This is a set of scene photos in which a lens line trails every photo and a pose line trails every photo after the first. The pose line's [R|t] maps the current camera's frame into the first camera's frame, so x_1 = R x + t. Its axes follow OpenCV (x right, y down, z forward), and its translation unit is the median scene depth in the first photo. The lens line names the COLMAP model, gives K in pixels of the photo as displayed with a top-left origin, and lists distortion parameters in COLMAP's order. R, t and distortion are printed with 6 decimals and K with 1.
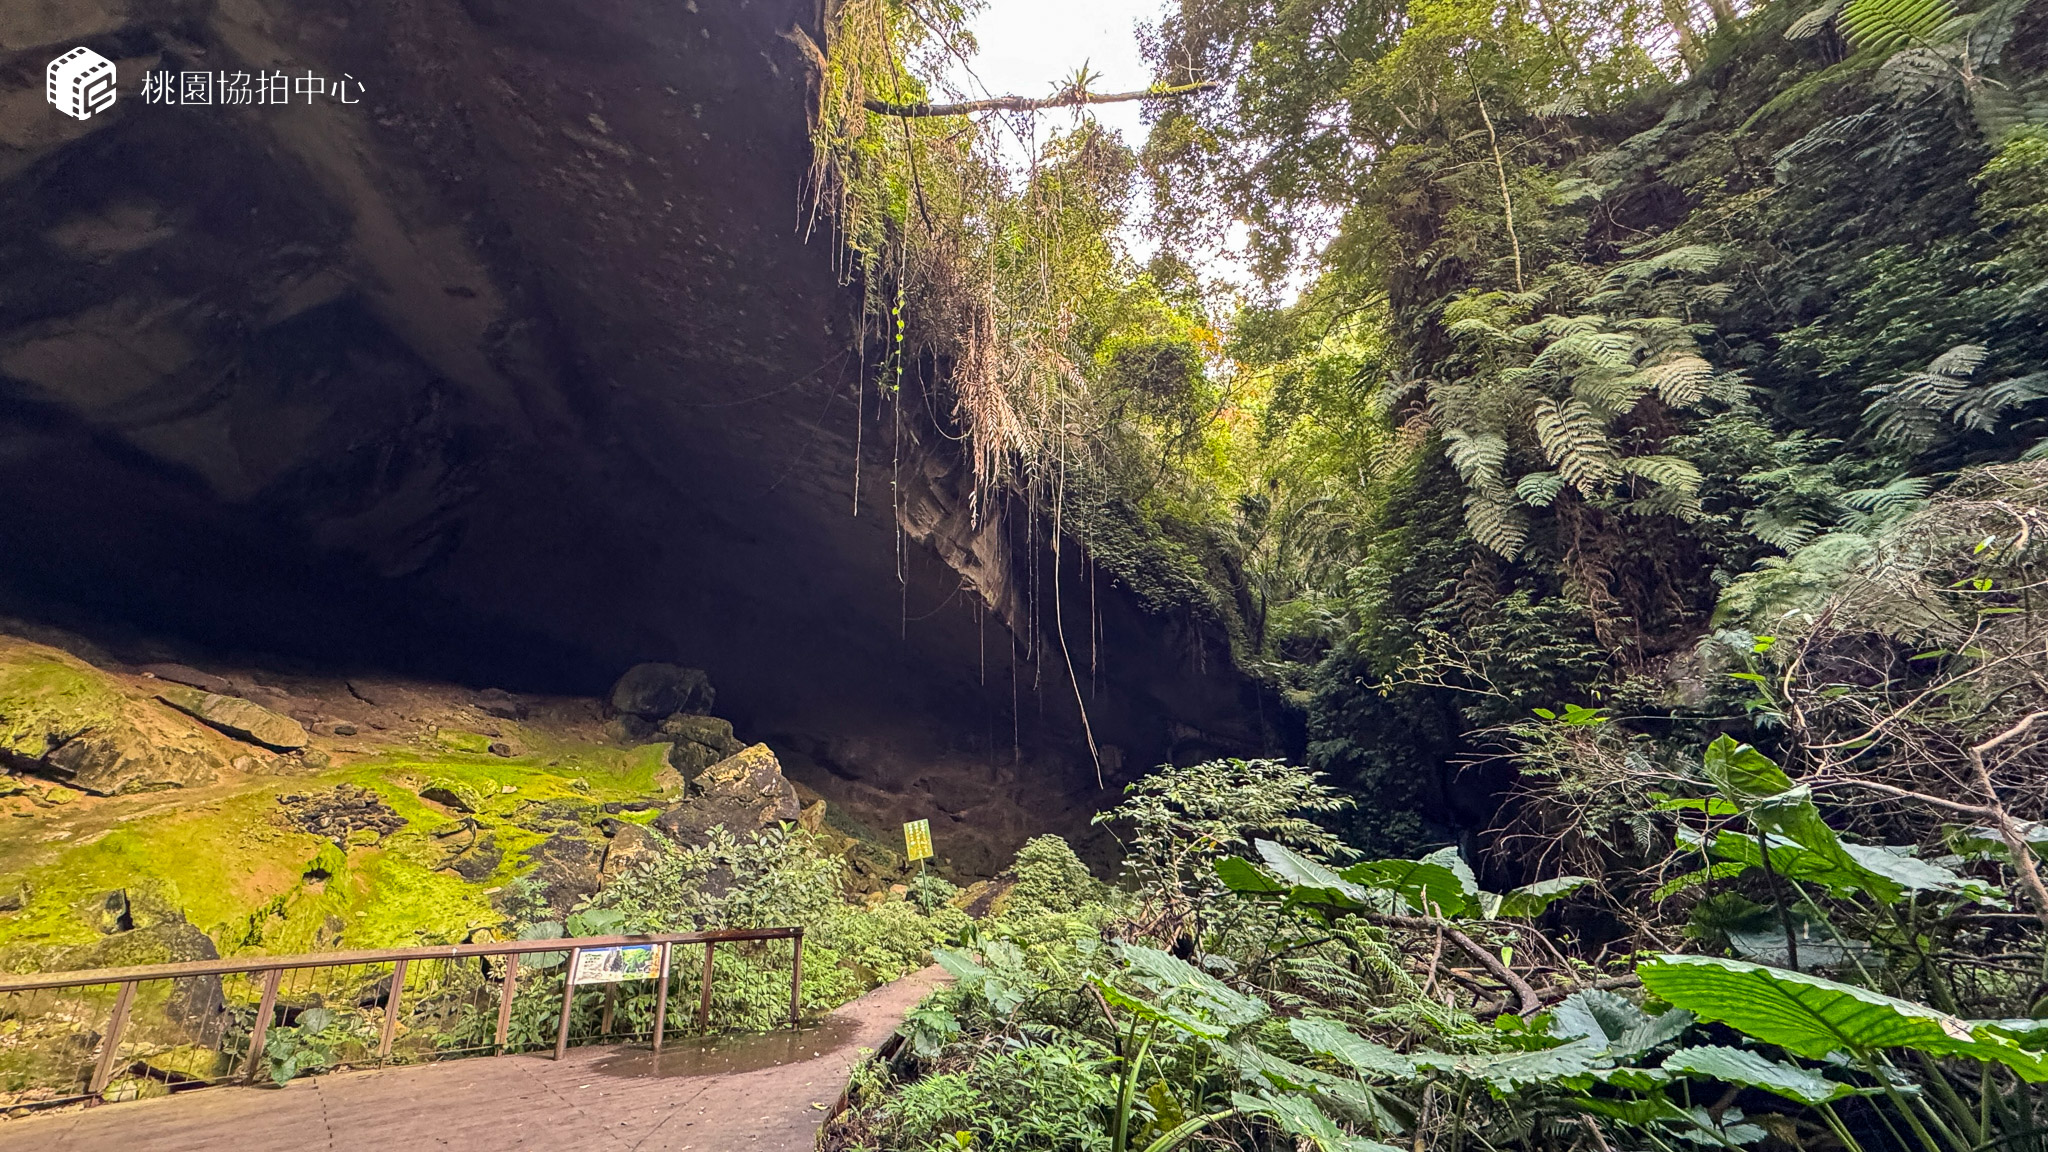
lens RADIAL K [[814.3, 0, 1025.0], [0, 814.3, 574.2], [0, 0, 1]] dist [-0.001780, 0.000452]
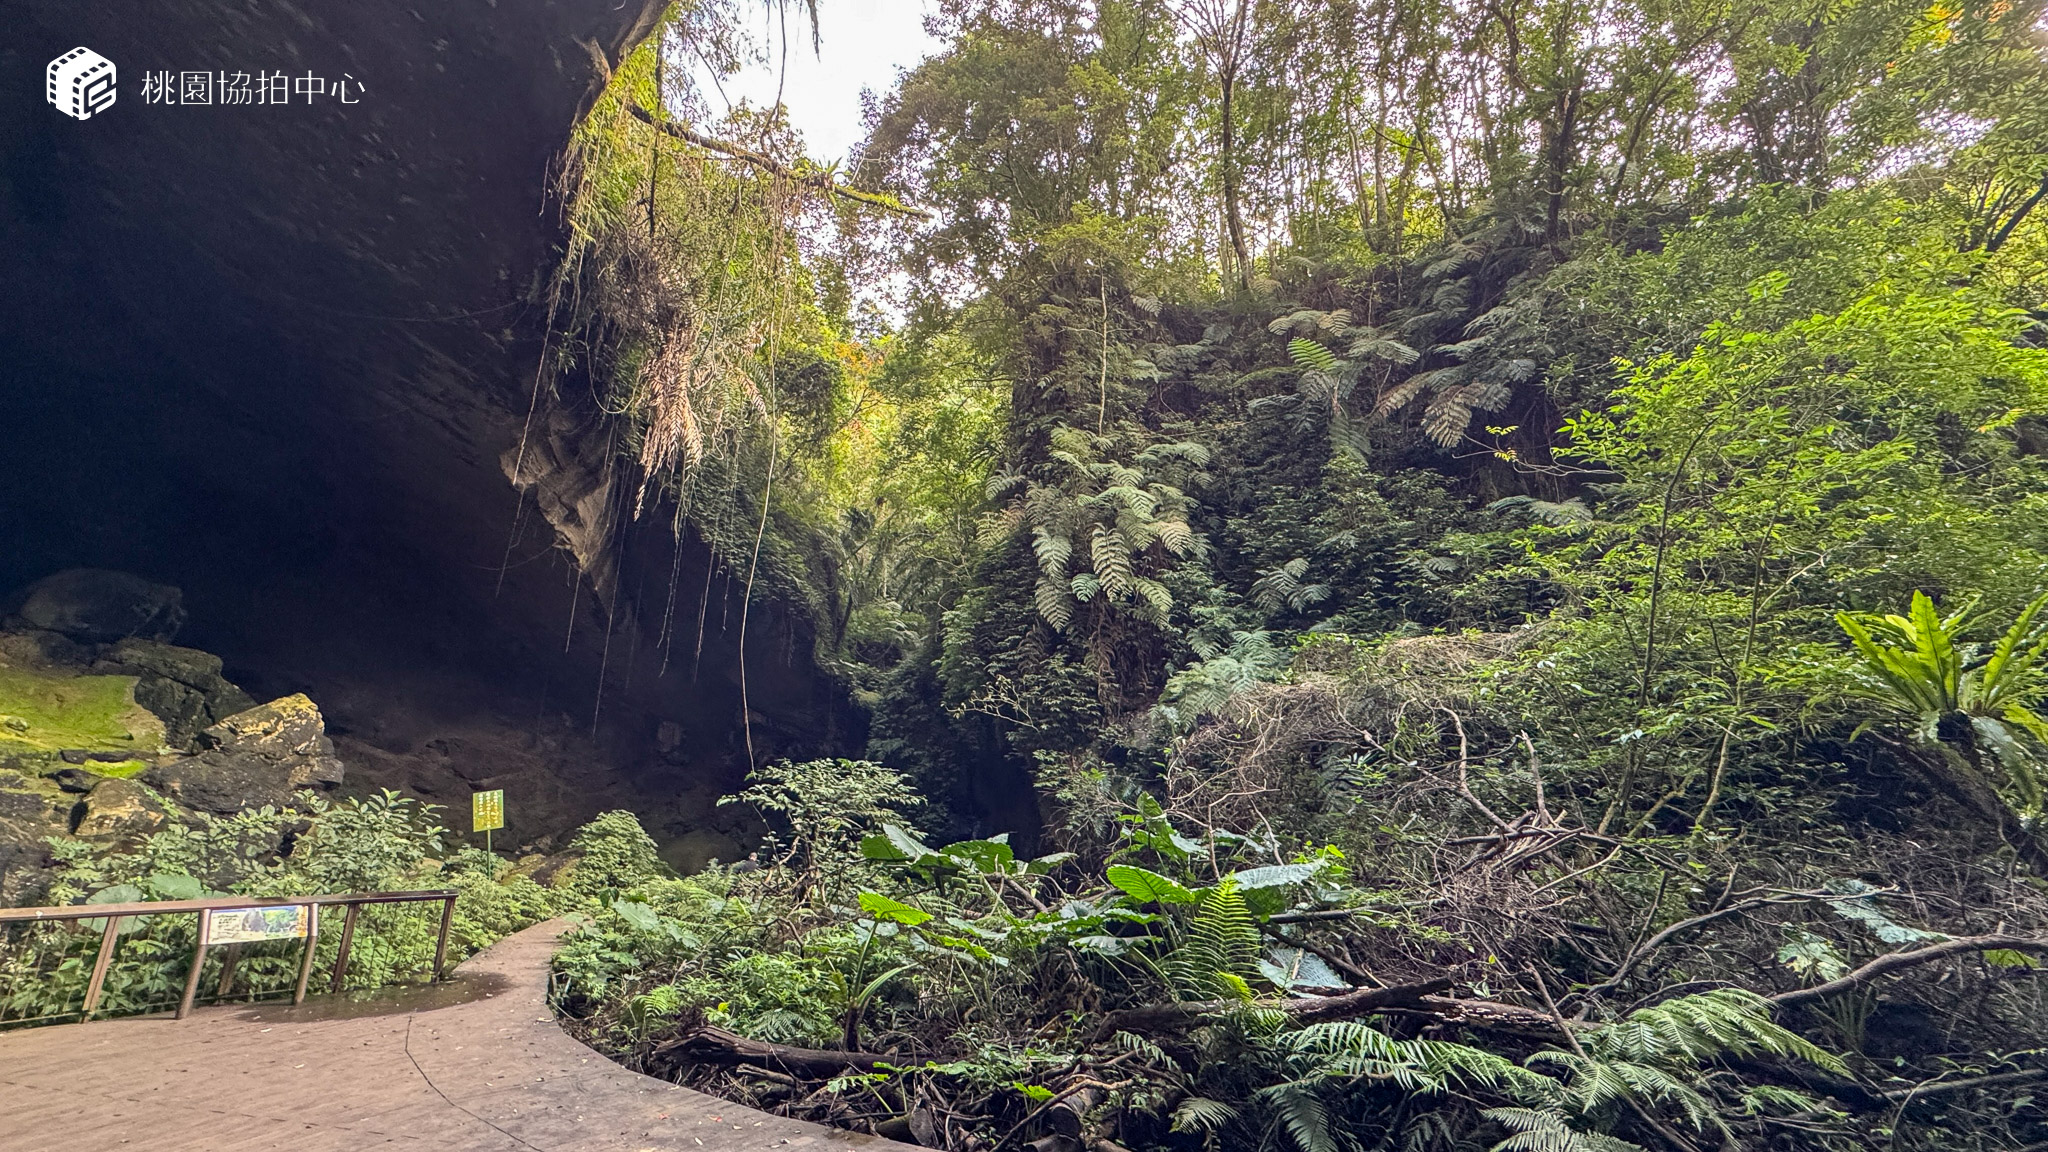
lens RADIAL K [[814.3, 0, 1025.0], [0, 814.3, 574.2], [0, 0, 1]] dist [-0.001780, 0.000452]
pose [[0.851732, 0.185192, 0.490160, -0.137657], [-0.195015, 0.980294, -0.031503, -0.052548], [-0.486336, -0.068757, 0.871063, -0.162587]]
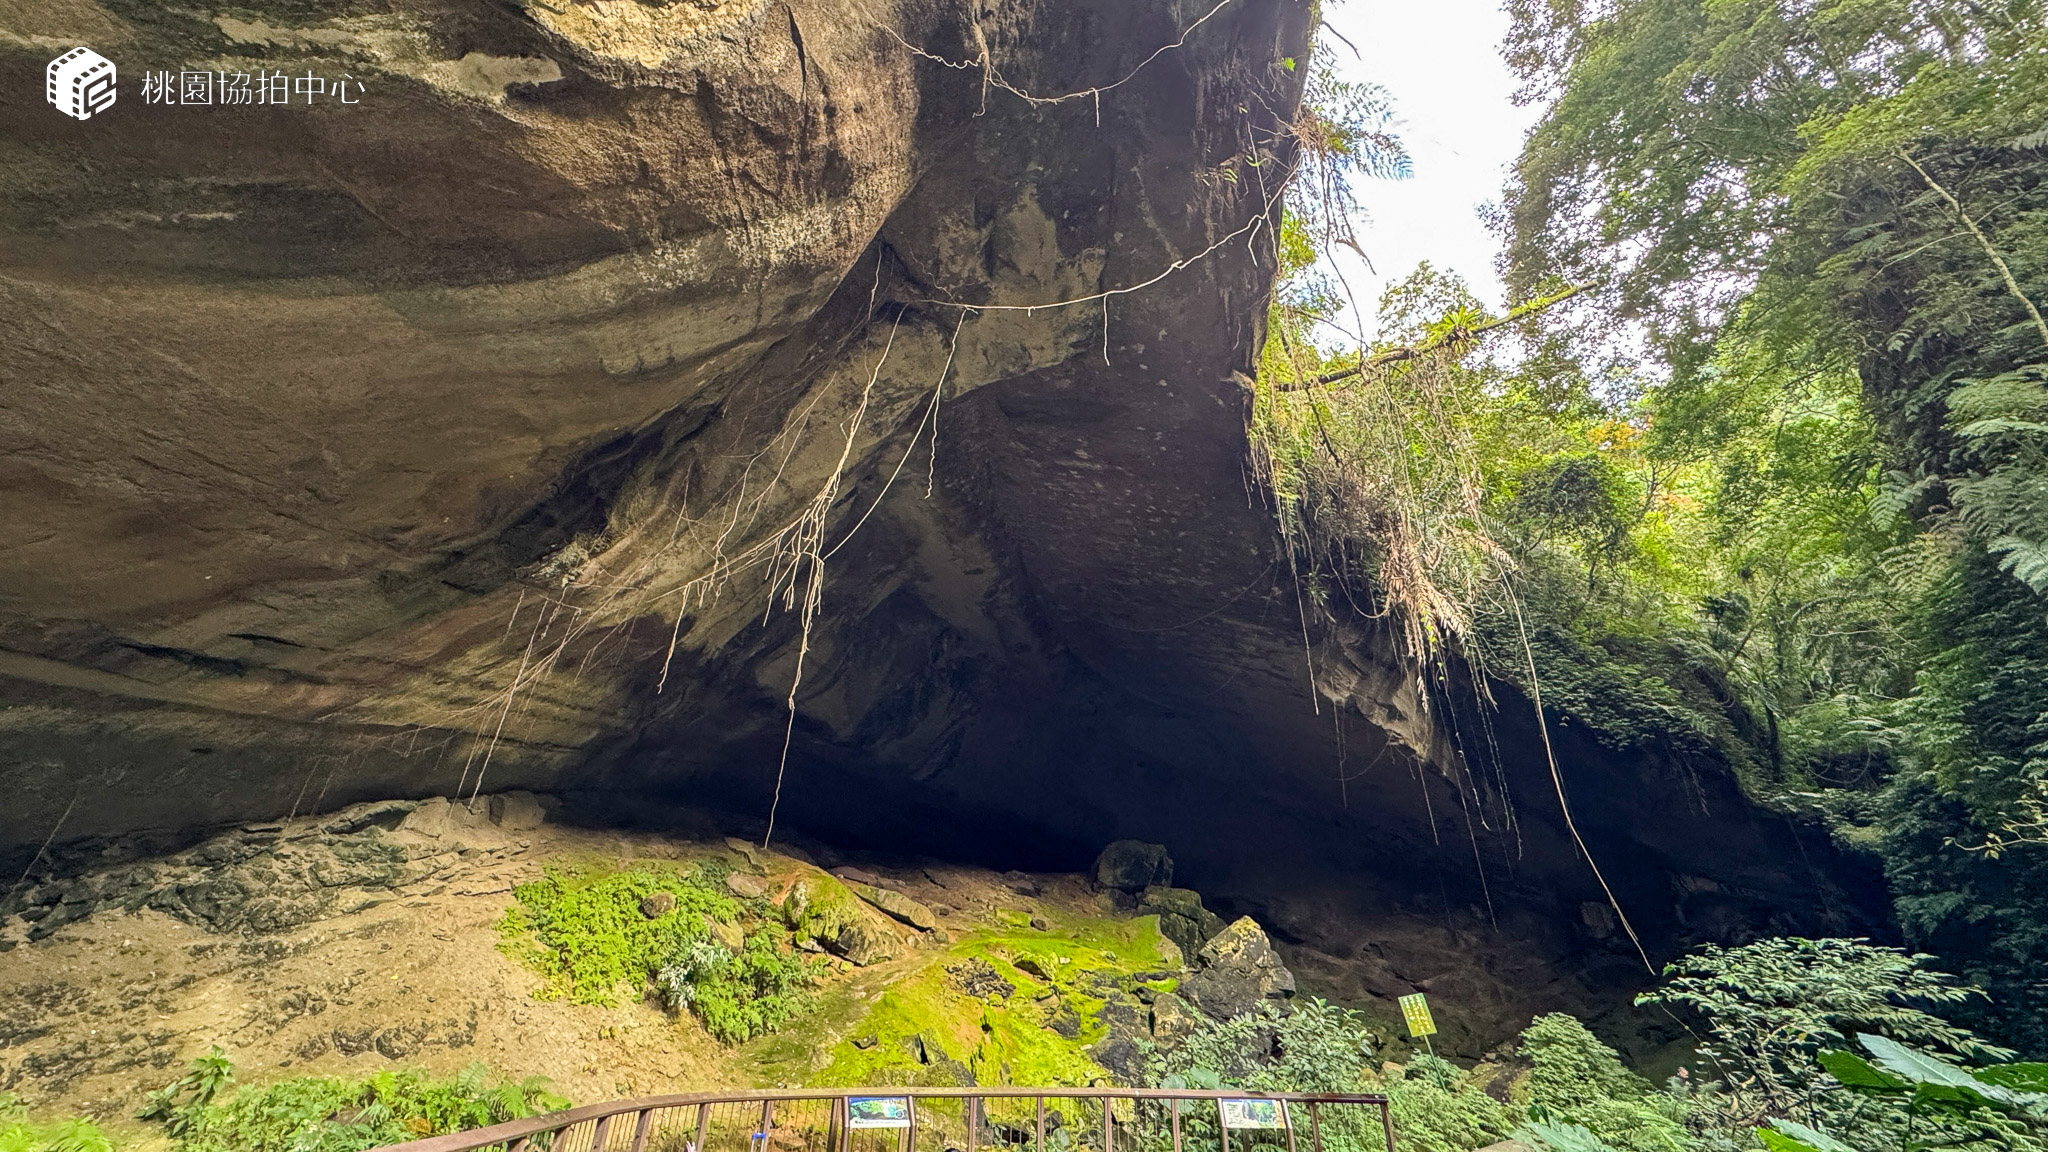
lens RADIAL K [[816.1, 0, 1025.8], [0, 816.1, 575.3], [0, 0, 1]] dist [-0.002059, 0.000192]
pose [[0.897376, -0.178736, -0.403446, -0.073417], [0.107934, 0.975429, -0.192063, -0.081071], [0.427862, 0.128807, 0.894619, -0.232303]]
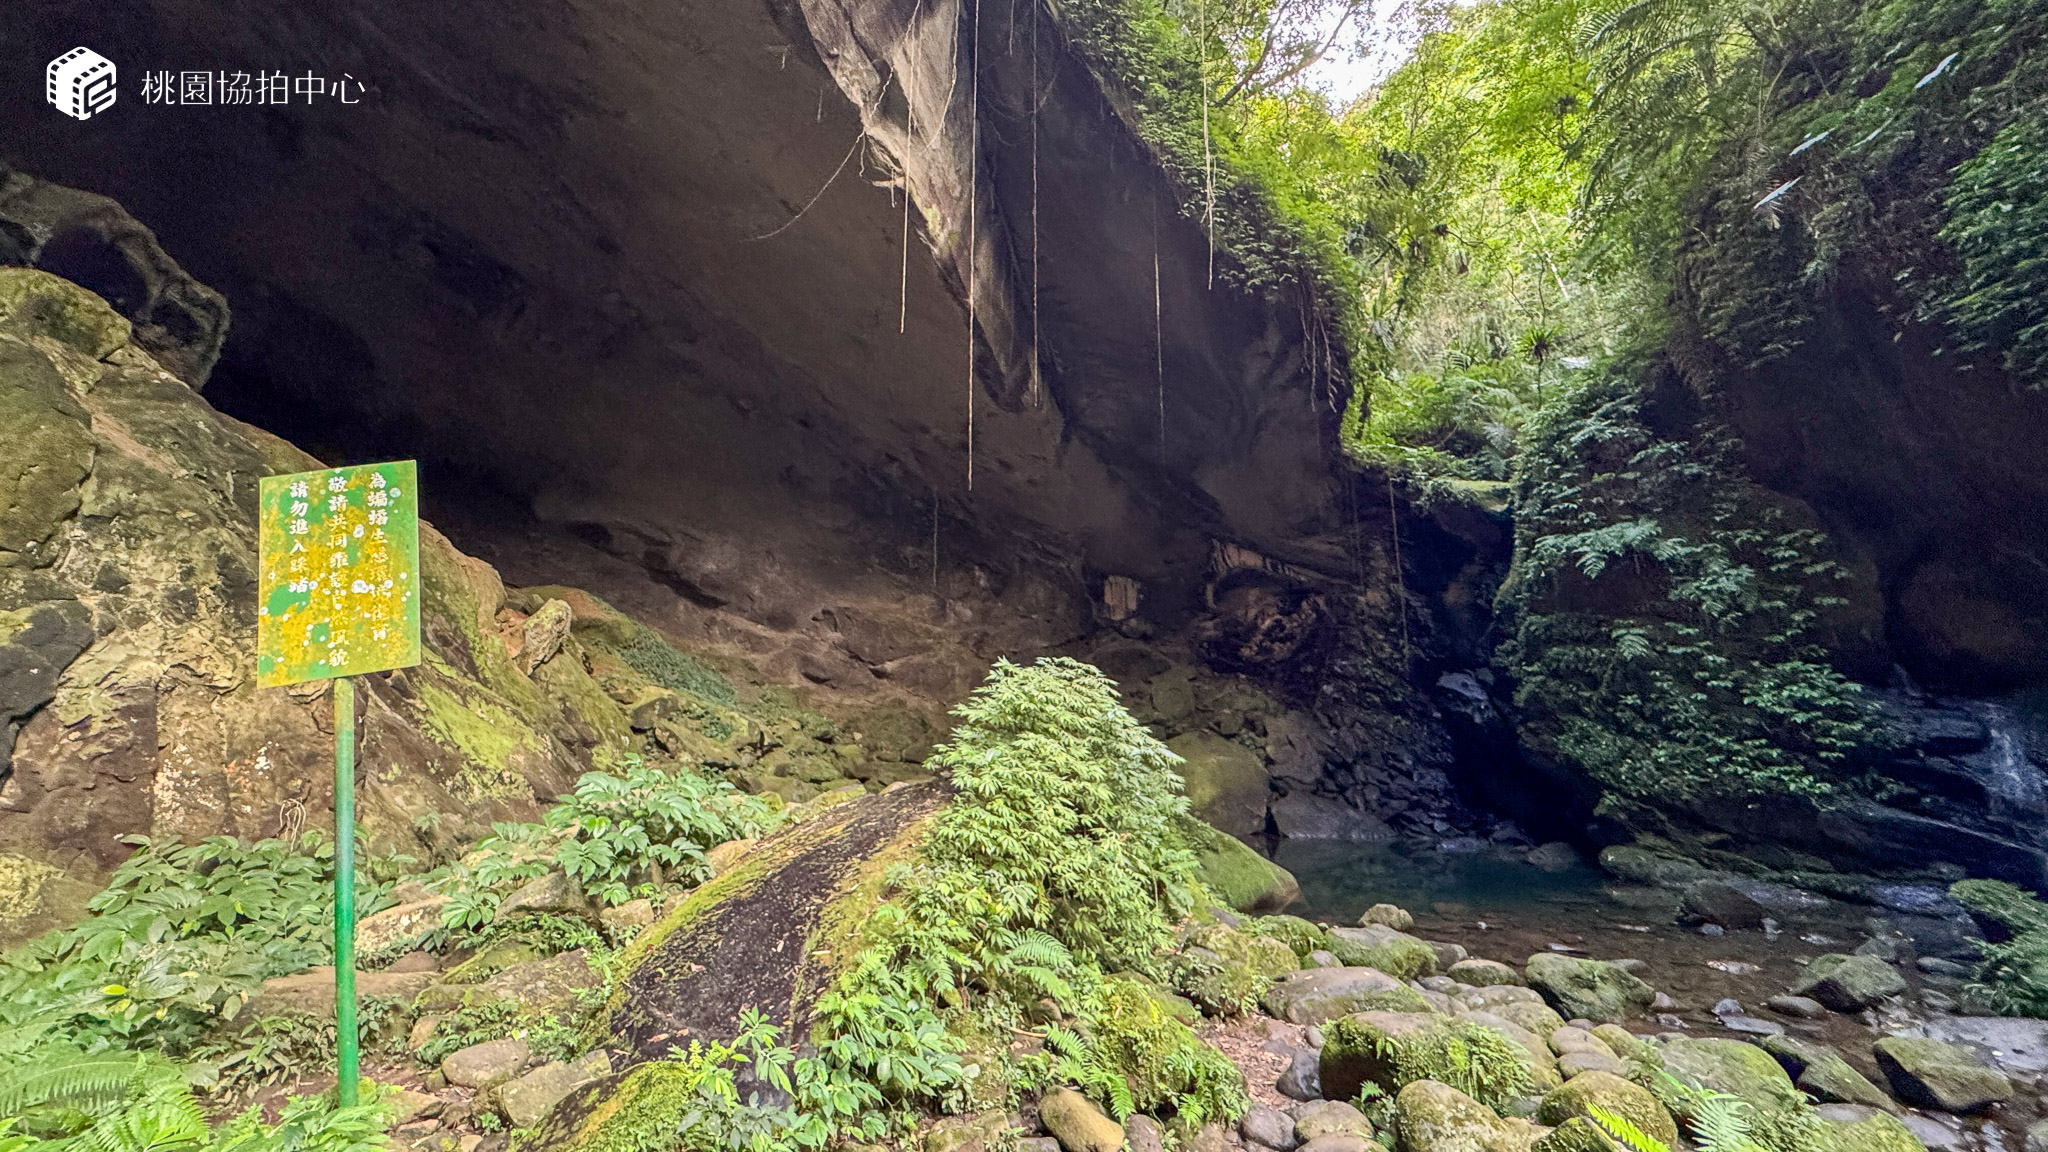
lens RADIAL K [[814.3, 0, 1025.0], [0, 814.3, 574.2], [0, 0, 1]] dist [-0.001780, 0.000452]
pose [[0.998389, 0.040960, 0.039256, 0.002682], [-0.045751, 0.990437, 0.130157, 0.361884], [-0.033549, -0.131743, 0.990716, 1.006098]]
